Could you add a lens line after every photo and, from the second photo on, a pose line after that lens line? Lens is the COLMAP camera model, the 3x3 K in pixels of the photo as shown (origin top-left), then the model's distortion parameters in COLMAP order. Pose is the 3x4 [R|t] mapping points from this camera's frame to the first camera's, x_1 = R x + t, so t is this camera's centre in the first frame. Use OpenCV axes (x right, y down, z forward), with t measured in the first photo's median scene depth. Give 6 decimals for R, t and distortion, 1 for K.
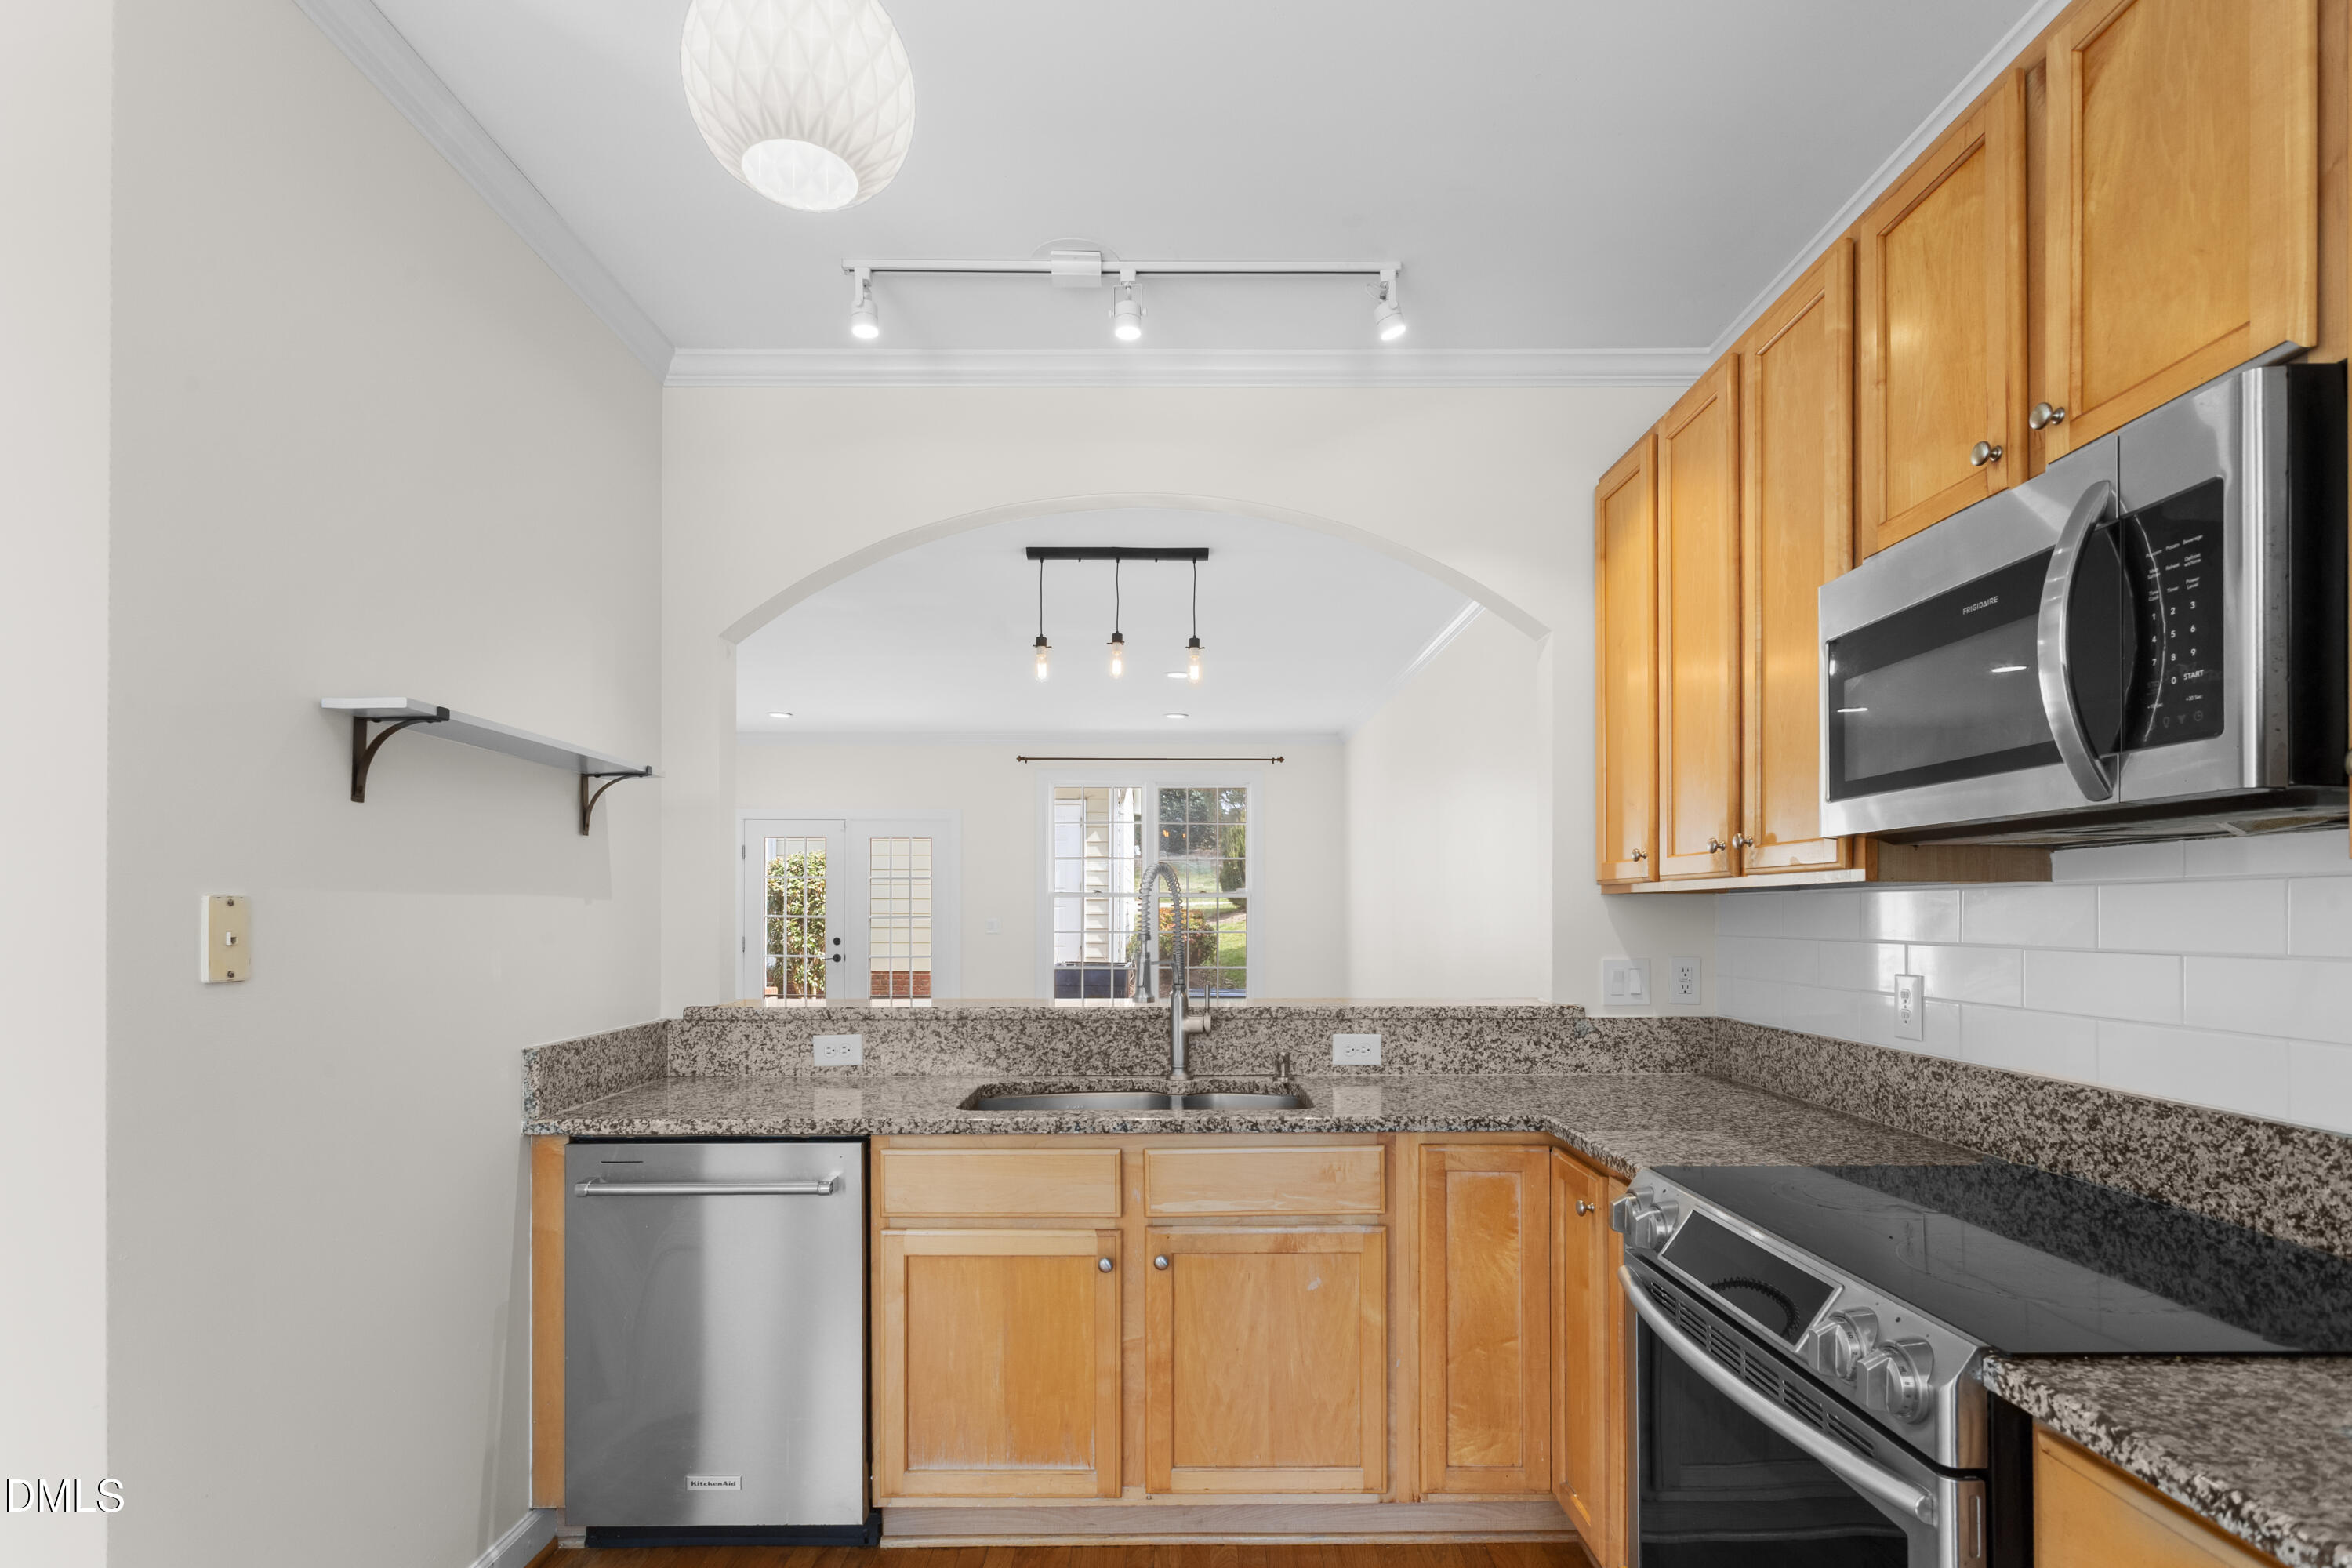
lens RADIAL K [[1166.3, 0, 1173.6], [0, 1166.3, 908.8], [0, 0, 1]] dist [-0.002930, 0.005709]
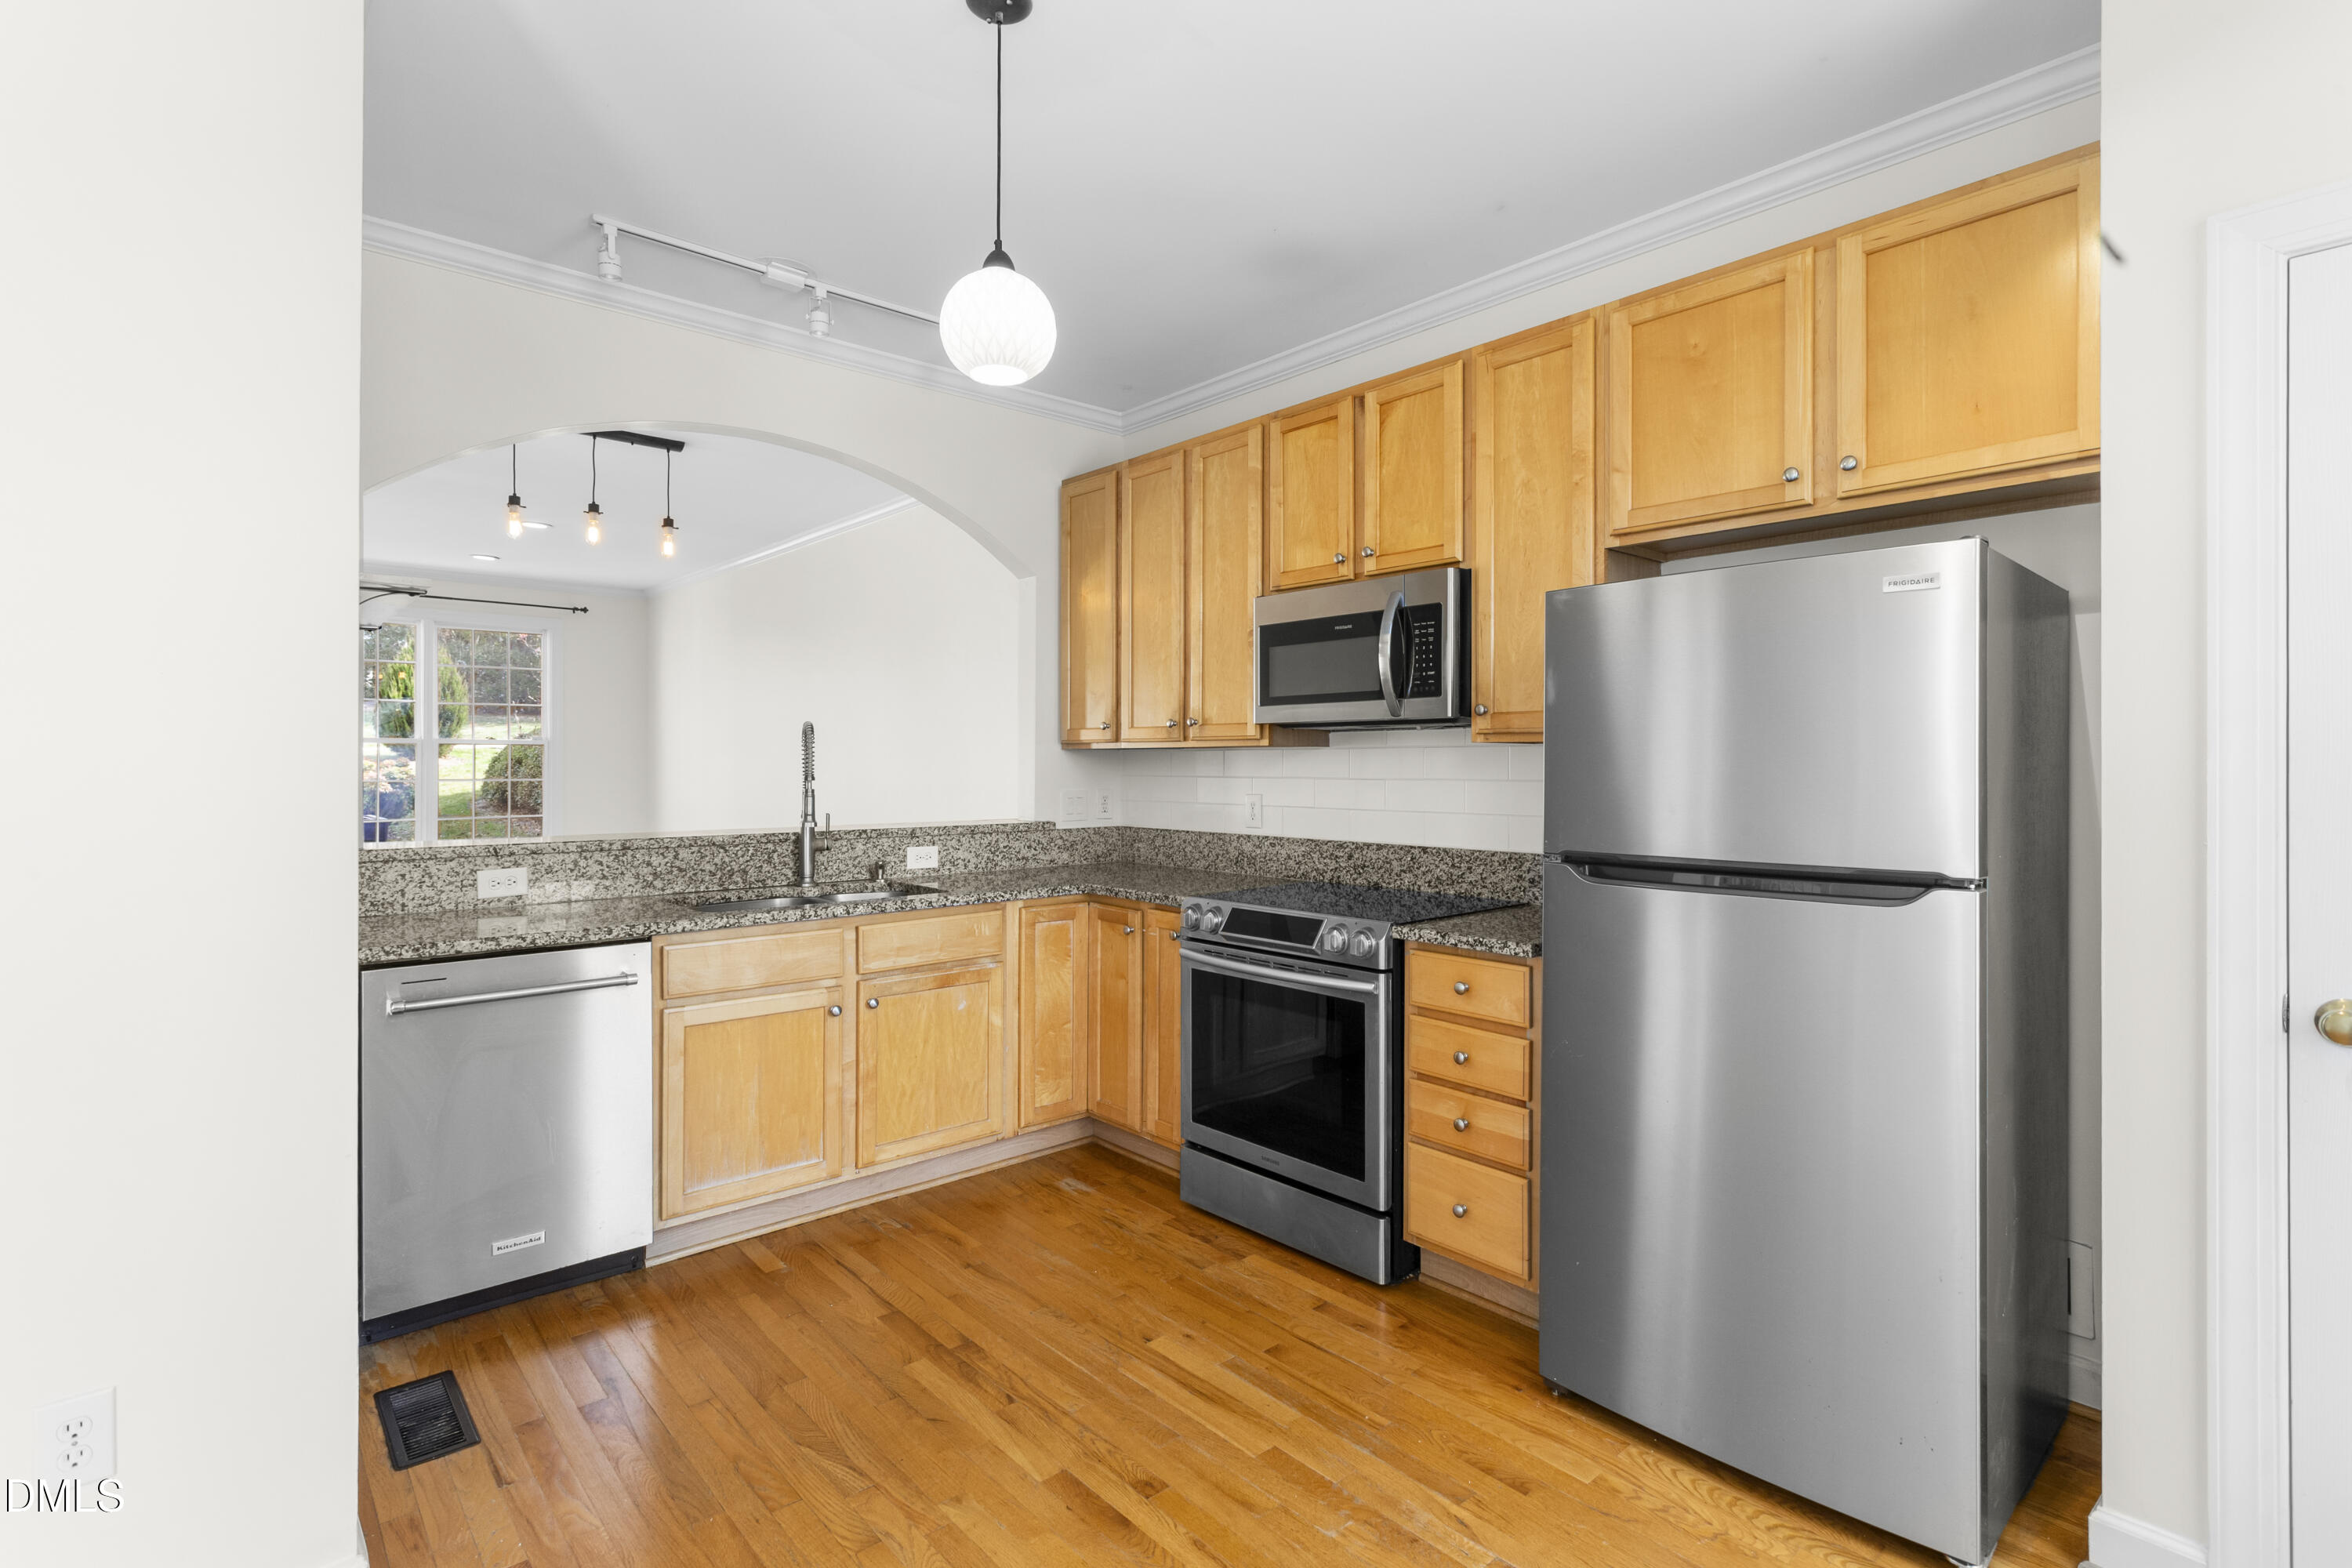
lens RADIAL K [[1129.2, 0, 1168.8], [0, 1129.2, 765.8], [0, 0, 1]] dist [-0.001257, 0.000434]
pose [[0.756715, 0.000232, 0.653745, -0.636677], [-0.004349, 0.999980, 0.004679, 0.002226], [-0.653731, -0.006383, 0.756700, -0.285772]]
